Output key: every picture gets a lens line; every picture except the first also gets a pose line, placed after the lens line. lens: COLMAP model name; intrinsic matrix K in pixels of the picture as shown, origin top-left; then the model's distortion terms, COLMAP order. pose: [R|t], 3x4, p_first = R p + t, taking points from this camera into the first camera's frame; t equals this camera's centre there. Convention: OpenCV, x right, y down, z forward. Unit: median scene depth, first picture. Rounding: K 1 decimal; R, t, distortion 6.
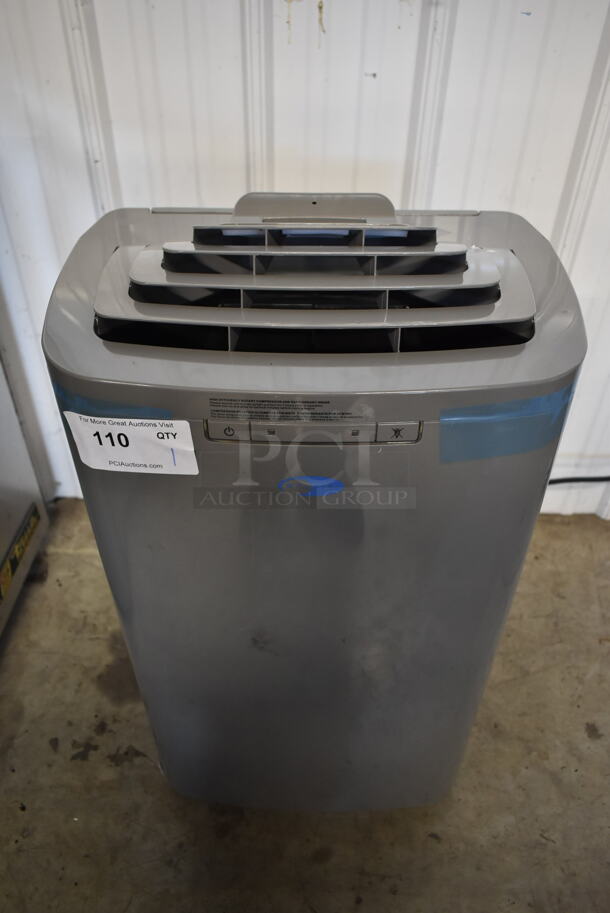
lens RADIAL K [[690.1, 0, 302.3], [0, 690.1, 458.0], [0, 0, 1]] dist [-0.024416, -0.000221]
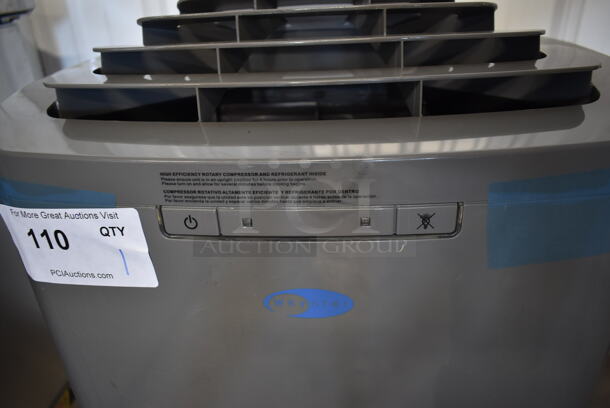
lens RADIAL K [[461.1, 0, 306.0], [0, 461.1, 198.9], [0, 0, 1]] dist [-0.024416, -0.000221]
pose [[0.997284, -0.016712, -0.071737, 0.038802], [-0.000890, 0.971118, -0.238598, 0.040827], [0.073652, 0.238014, 0.968465, 0.409488]]
